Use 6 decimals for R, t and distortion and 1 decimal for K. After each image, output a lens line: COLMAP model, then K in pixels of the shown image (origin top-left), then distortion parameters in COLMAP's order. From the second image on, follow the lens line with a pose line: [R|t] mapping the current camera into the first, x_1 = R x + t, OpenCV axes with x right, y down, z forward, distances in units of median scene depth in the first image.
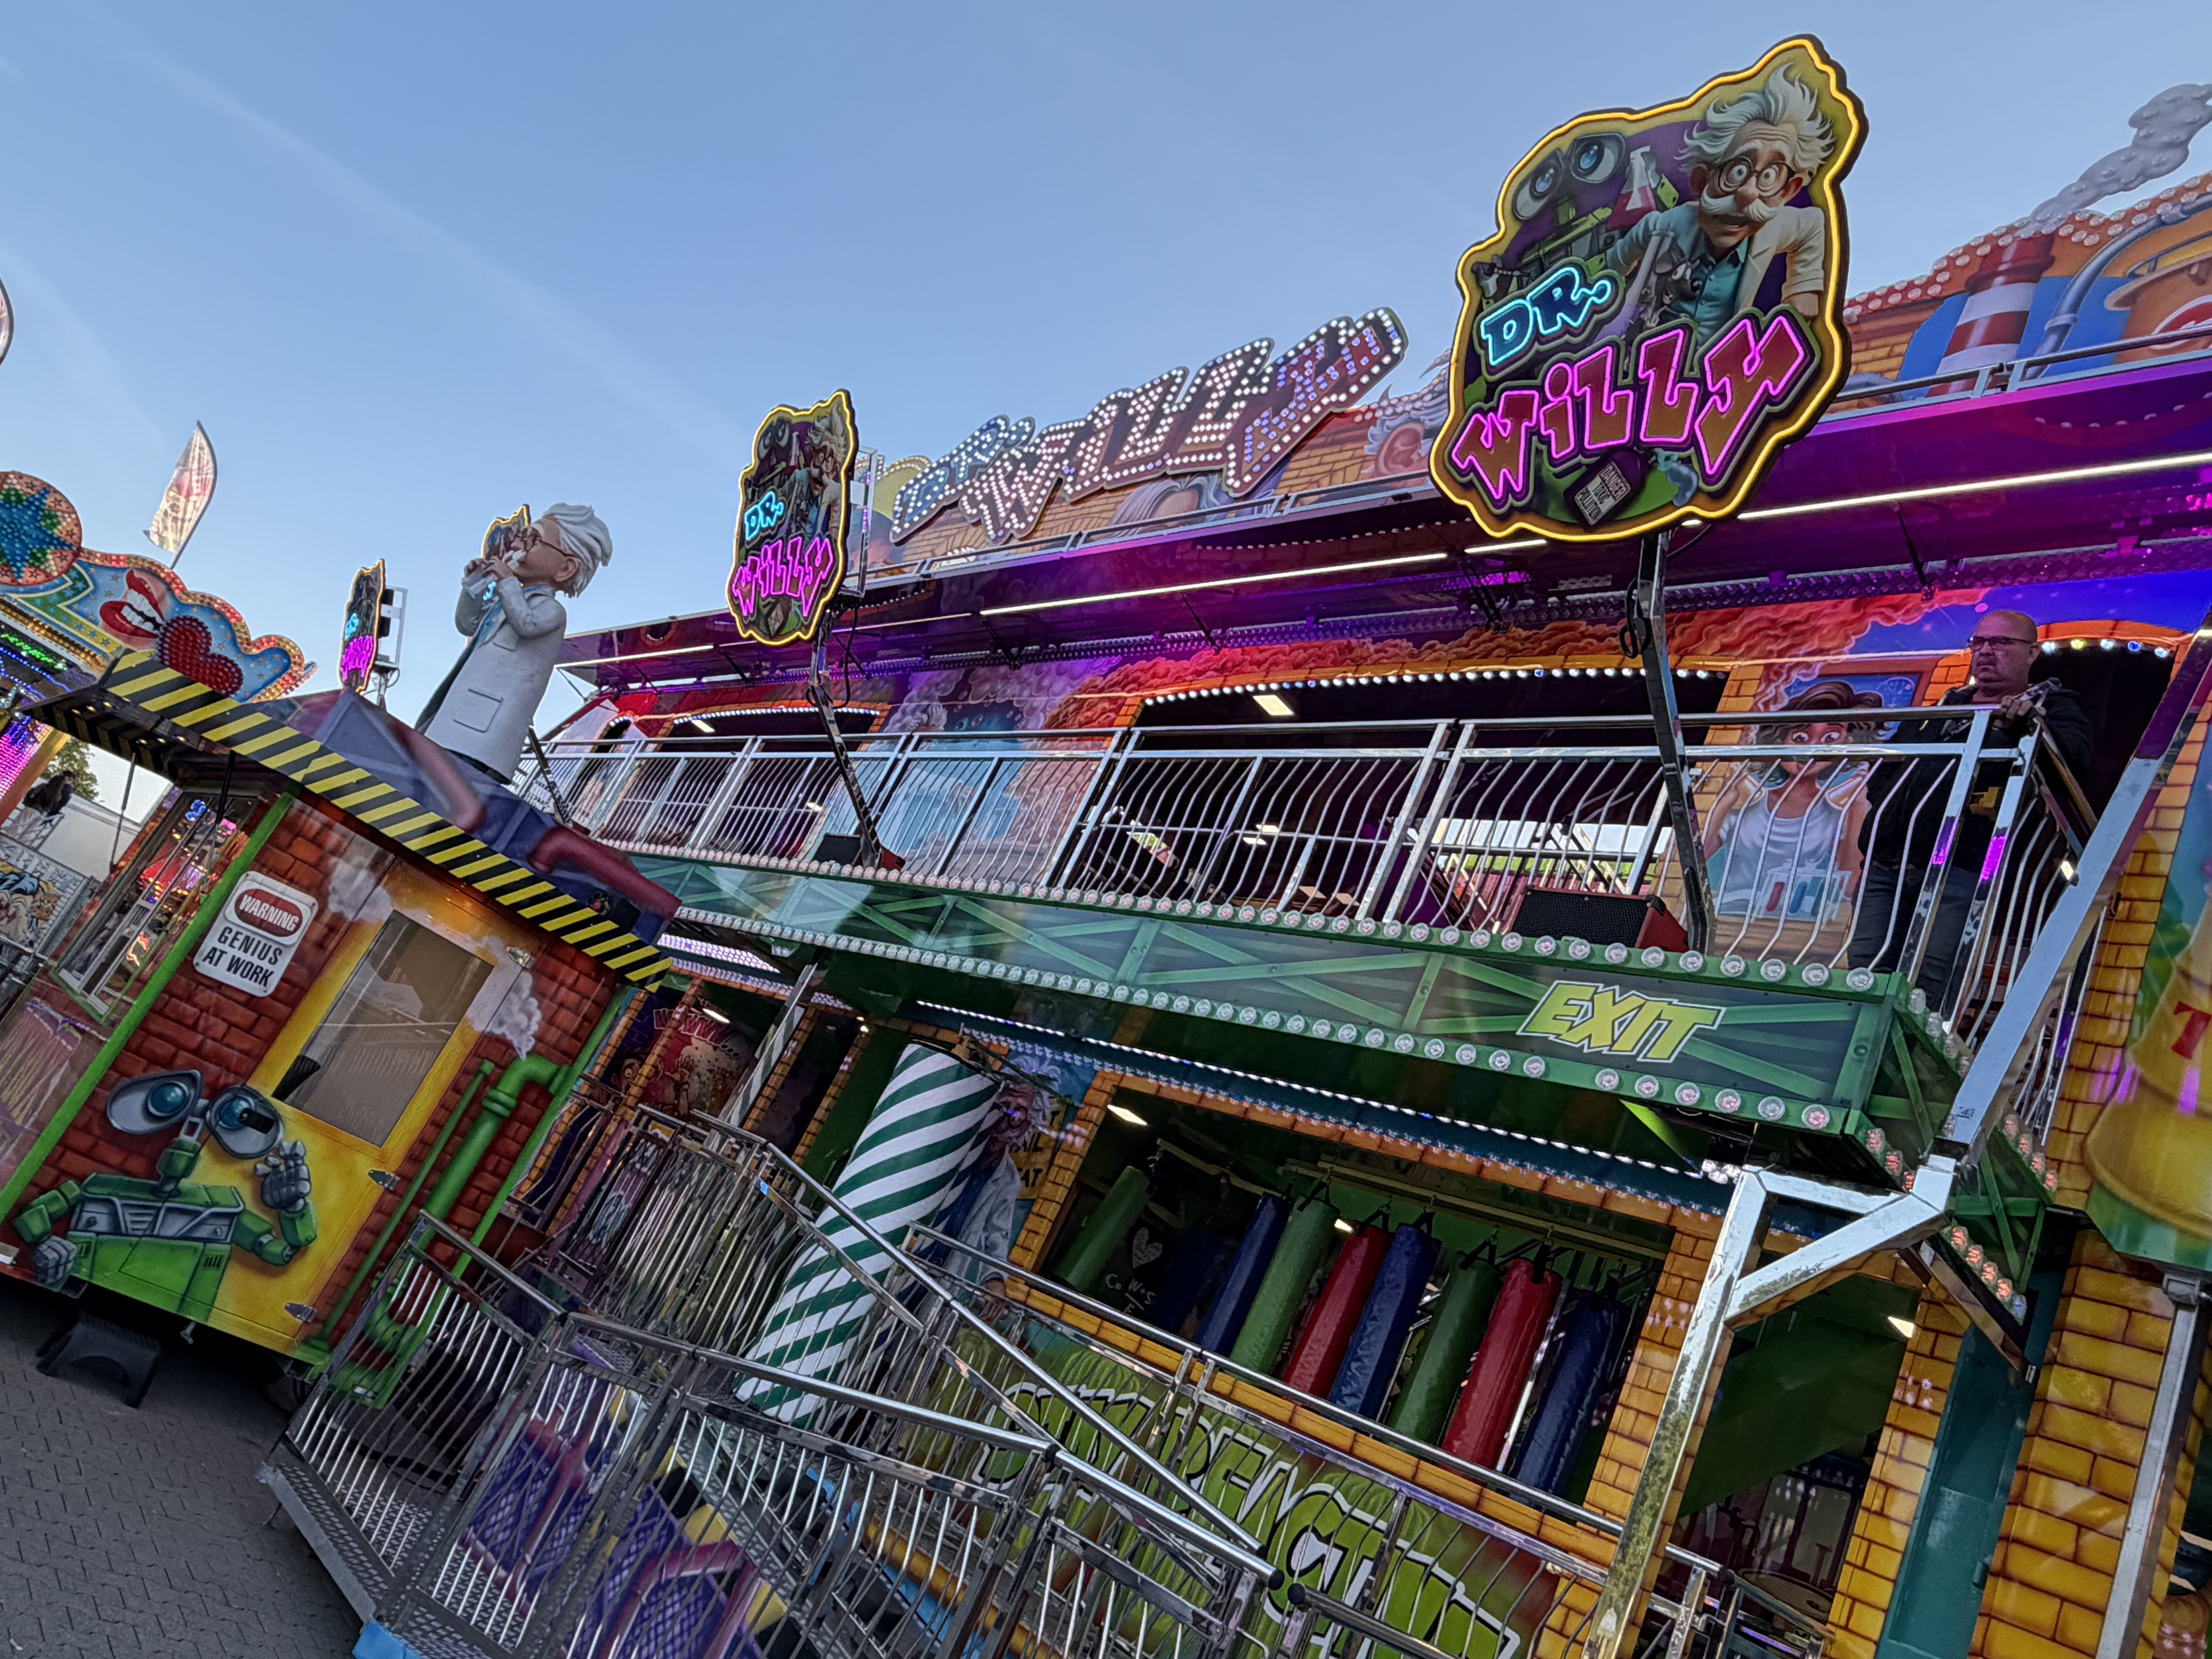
lens RADIAL K [[1549.8, 0, 1106.0], [0, 1549.8, 829.5], [0, 0, 1]] dist [0.002715, 0.000551]
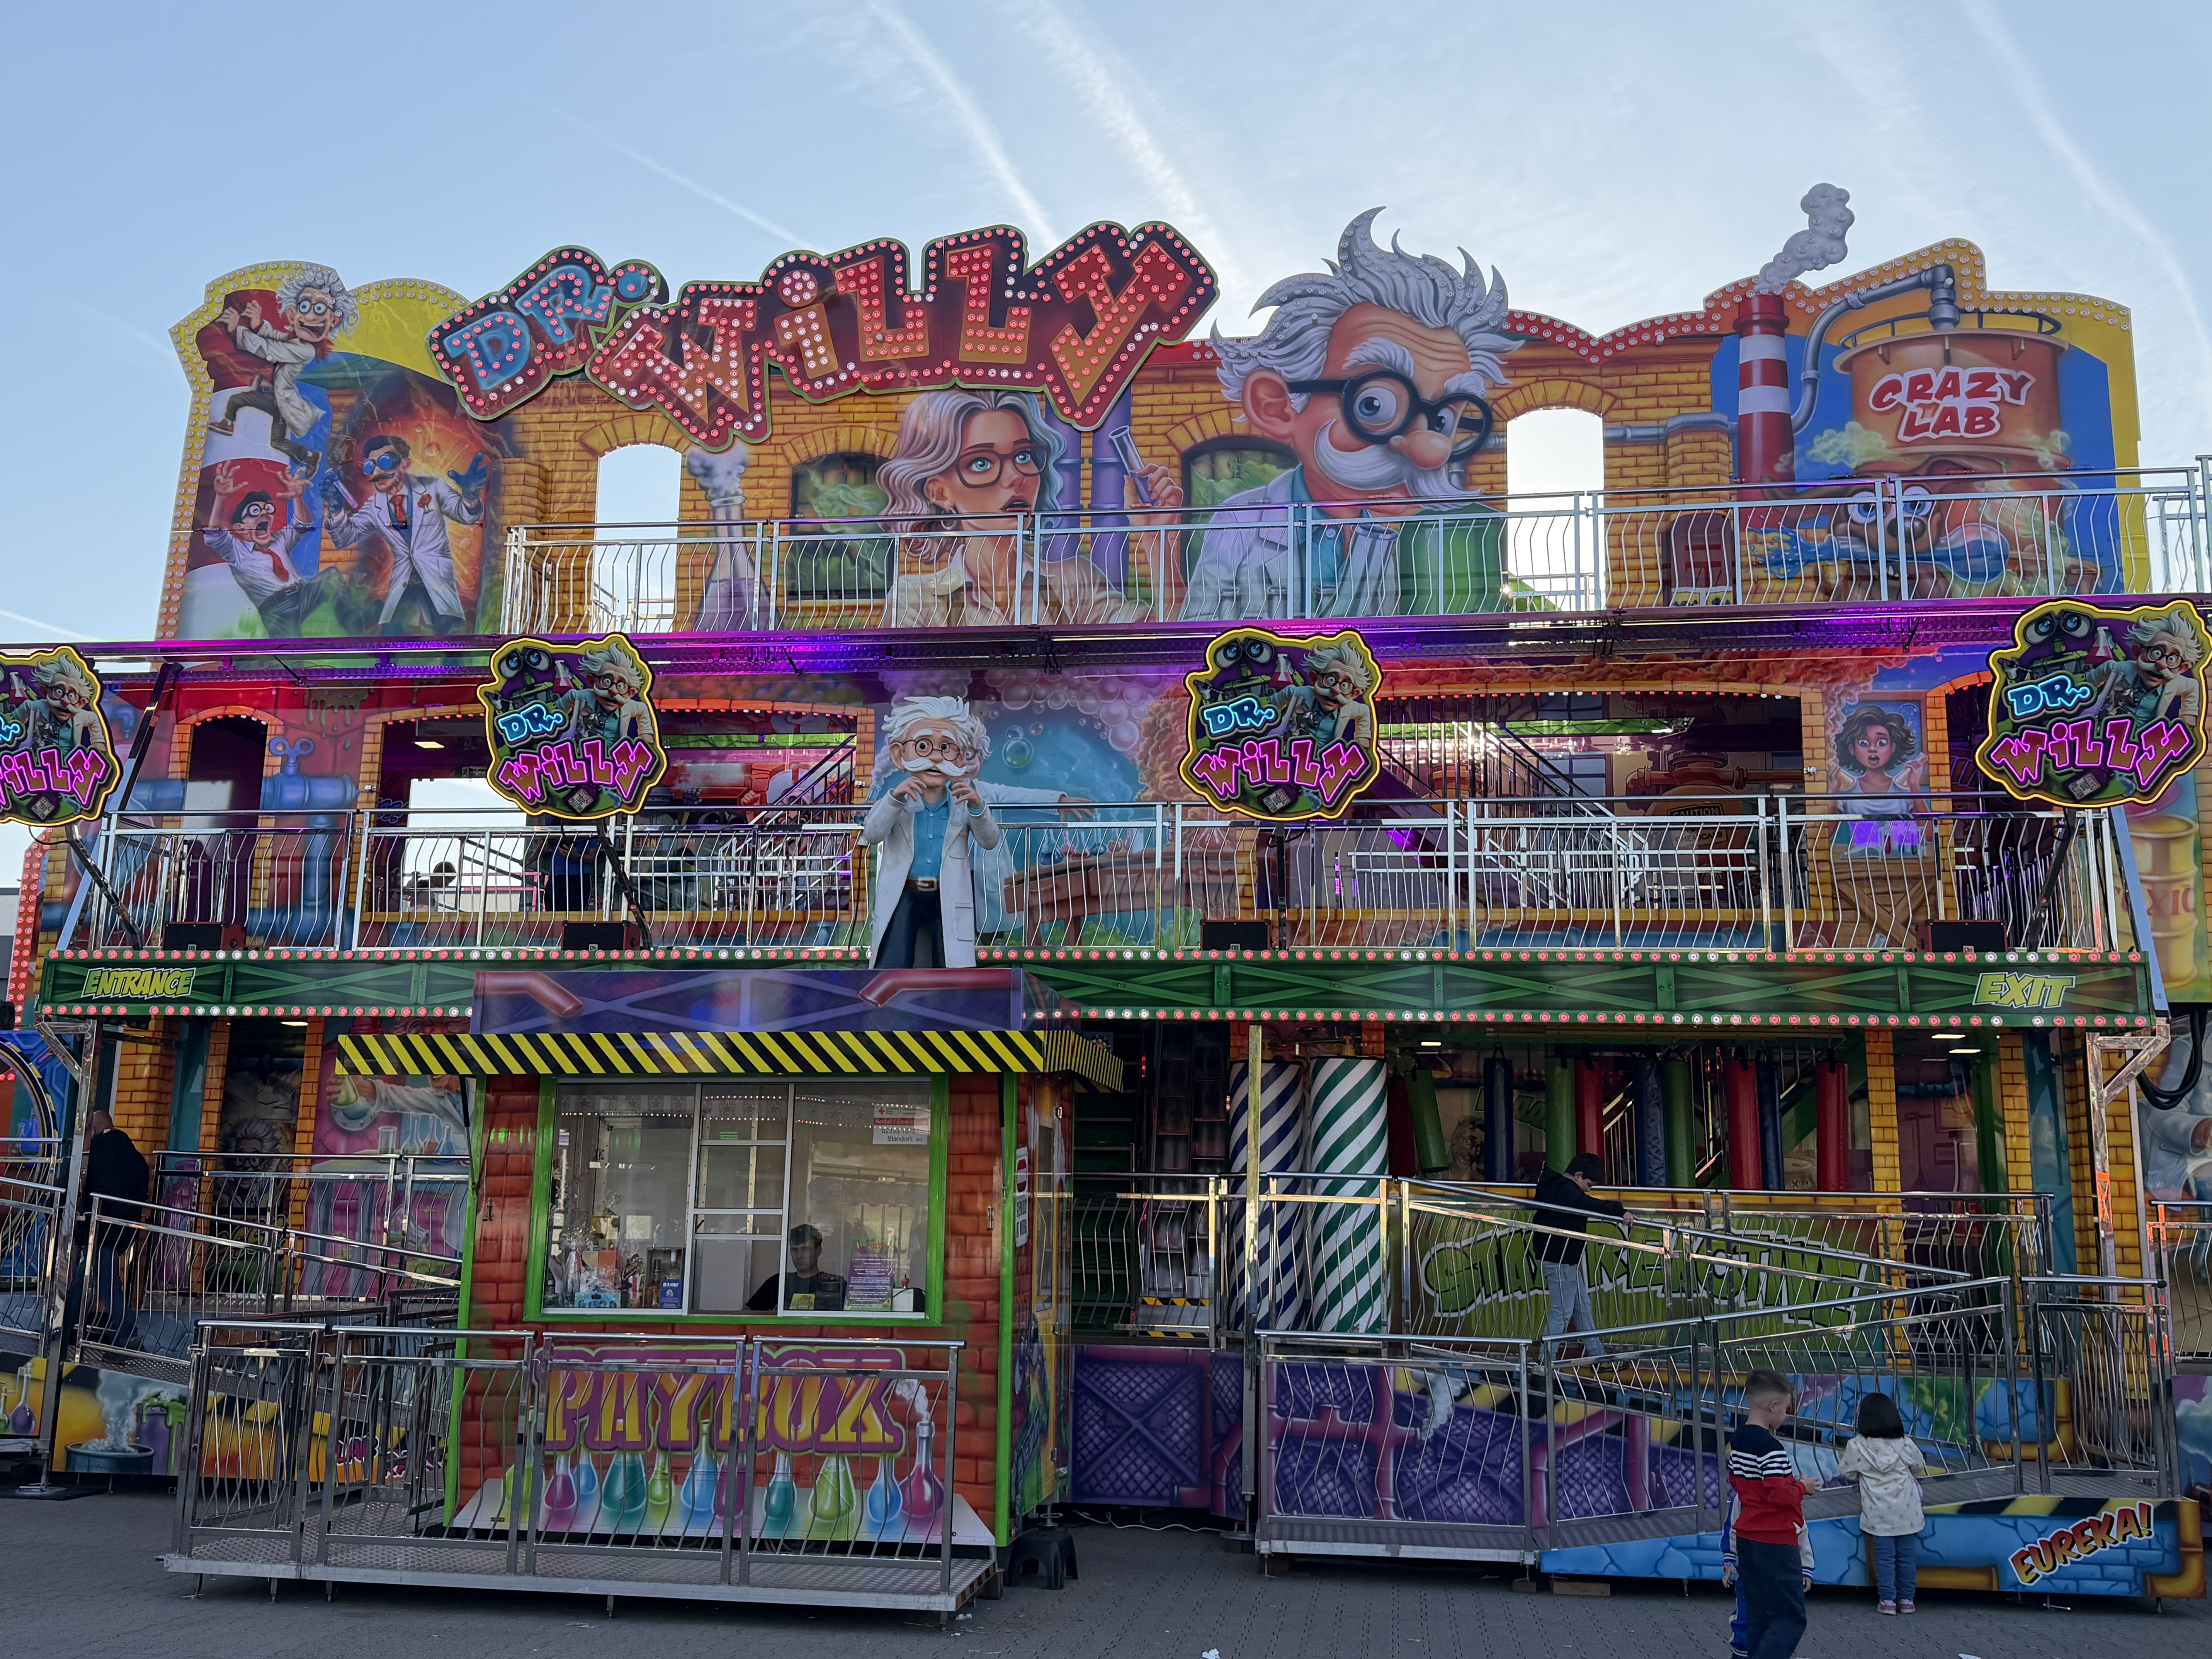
lens RADIAL K [[1957.6, 0, 1106.0], [0, 1957.6, 829.5], [0, 0, 1]] dist [0.181364, -0.381521]
pose [[0.728171, -0.307320, 0.612635, -2.307890], [0.099516, 0.931775, 0.349129, -1.221643], [-0.678132, -0.193259, 0.709075, -0.058623]]
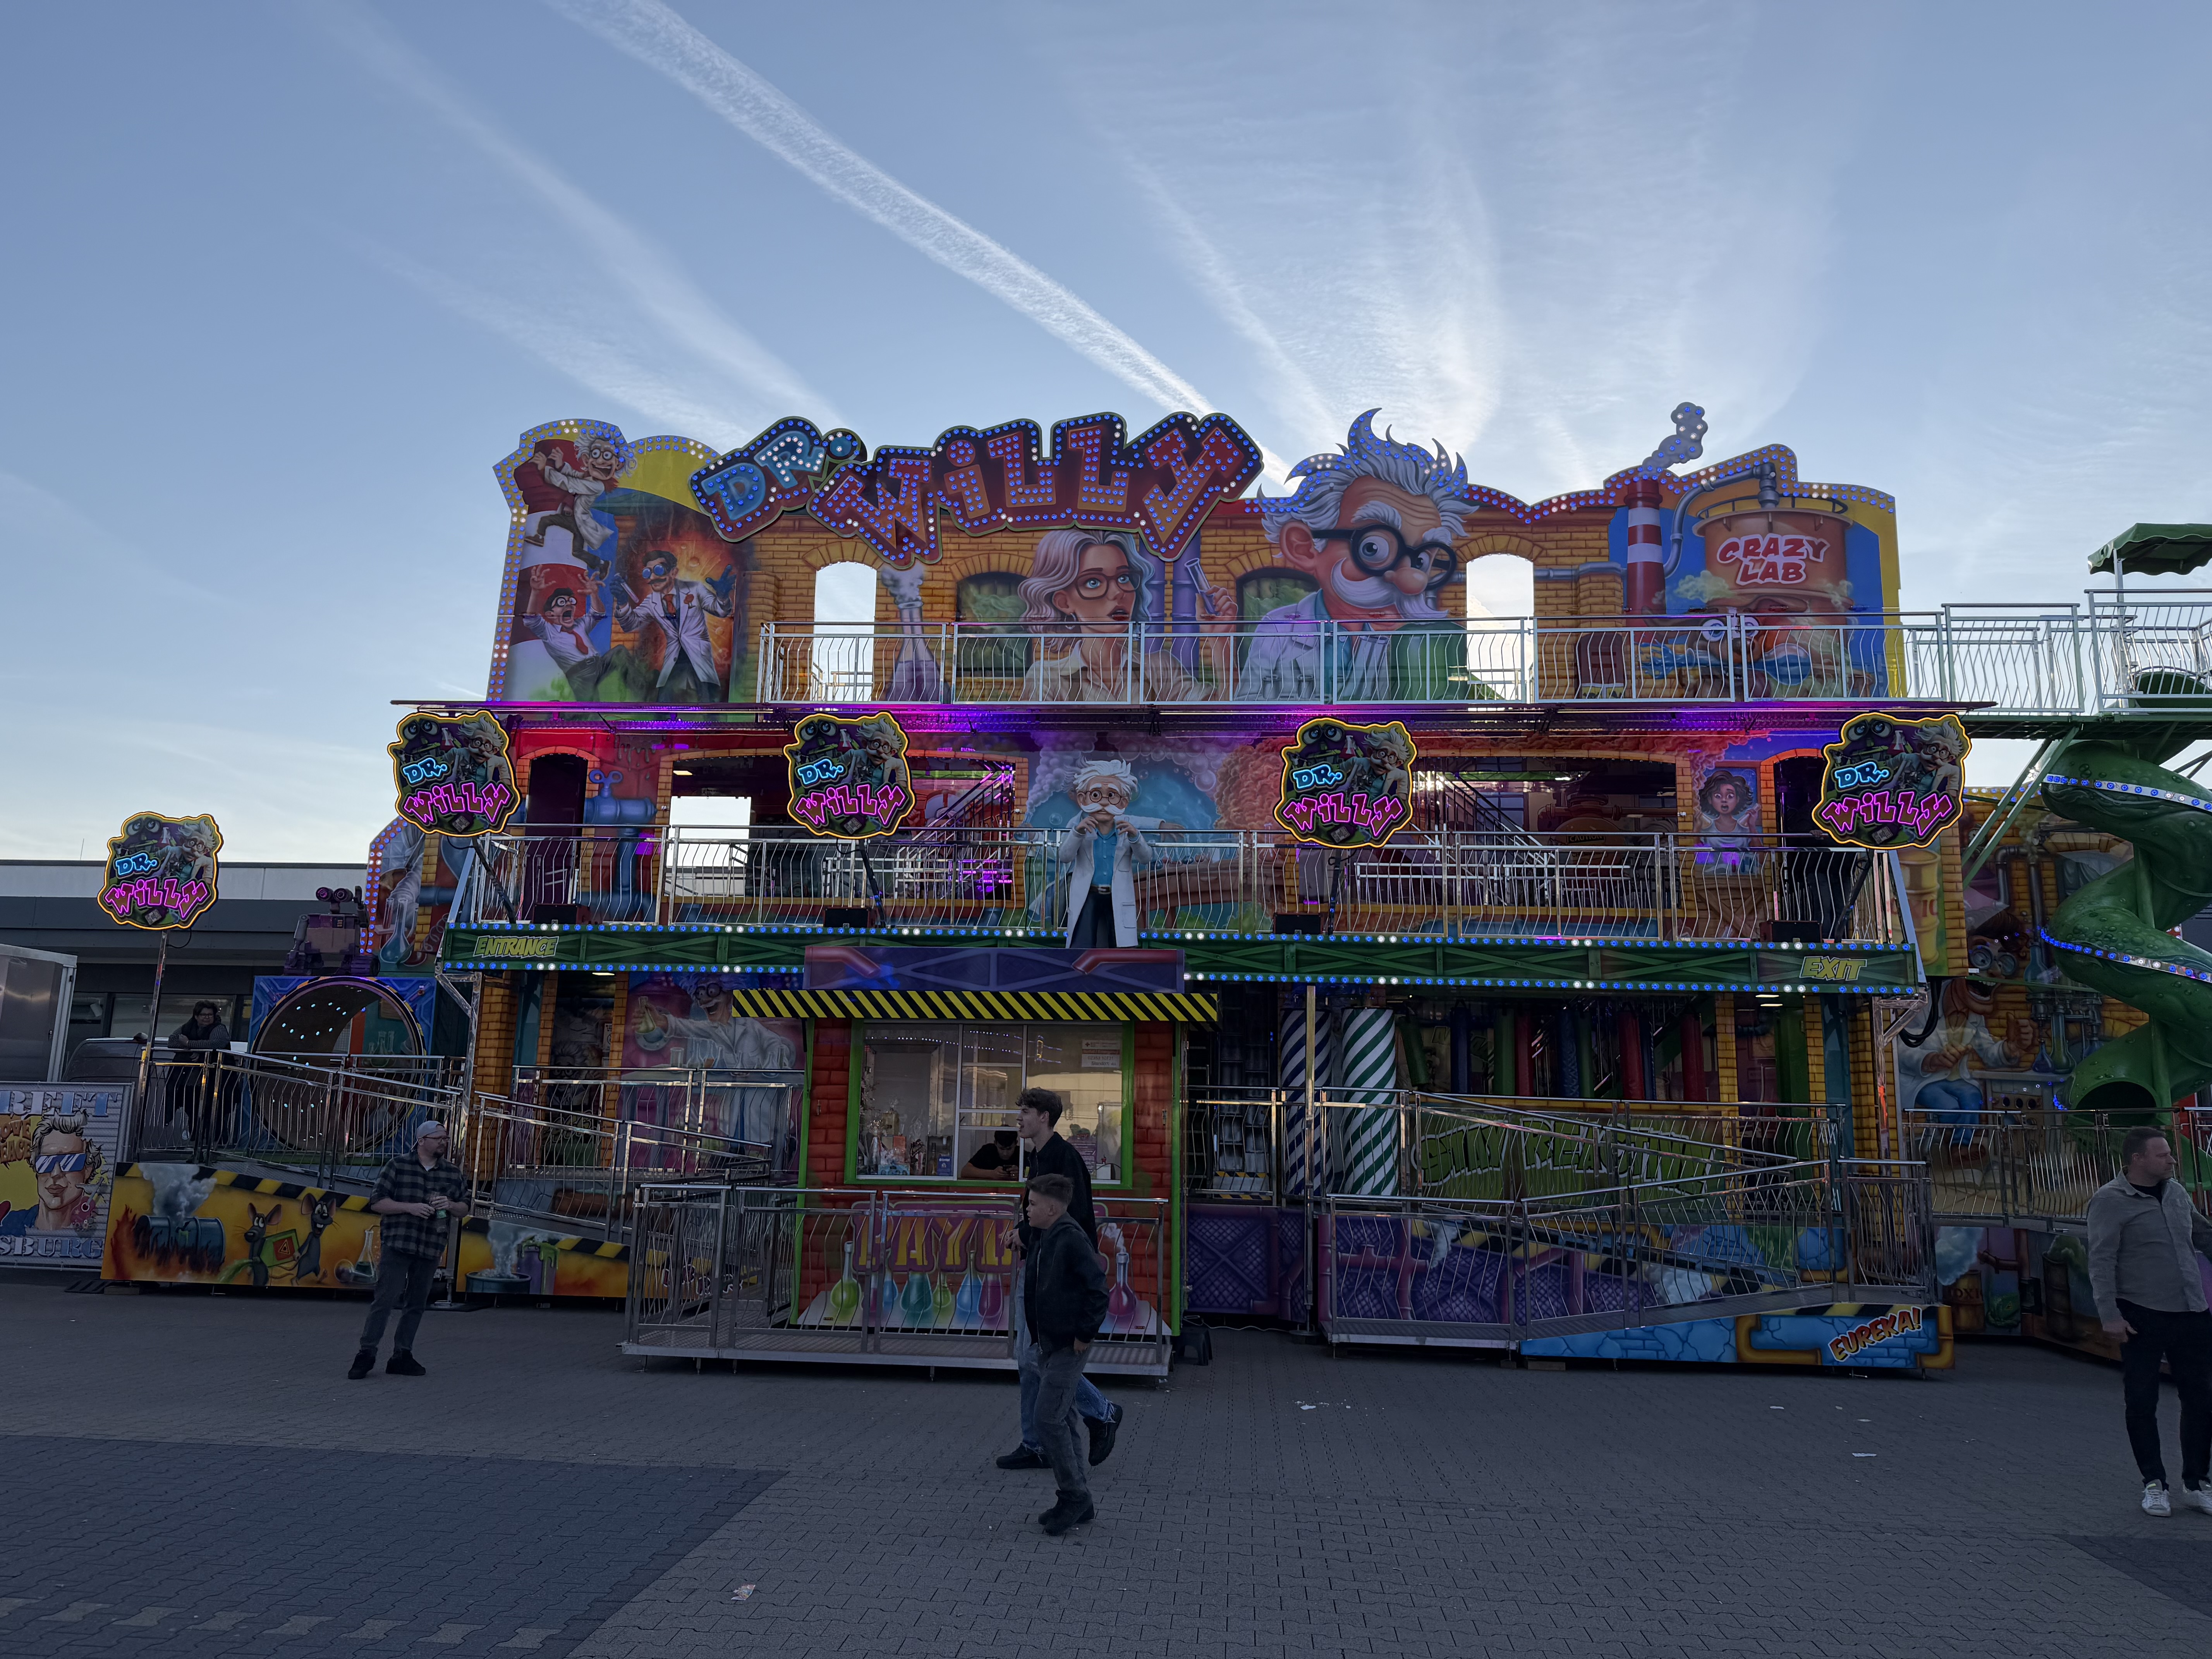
lens RADIAL K [[1527.9, 0, 1106.0], [0, 1527.9, 829.5], [0, 0, 1]] dist [0.188369, -0.406956]
pose [[0.700064, -0.304121, 0.646082, -2.827331], [0.067336, 0.928857, 0.364266, -1.475662], [-0.710899, -0.211505, 0.670737, -0.035235]]
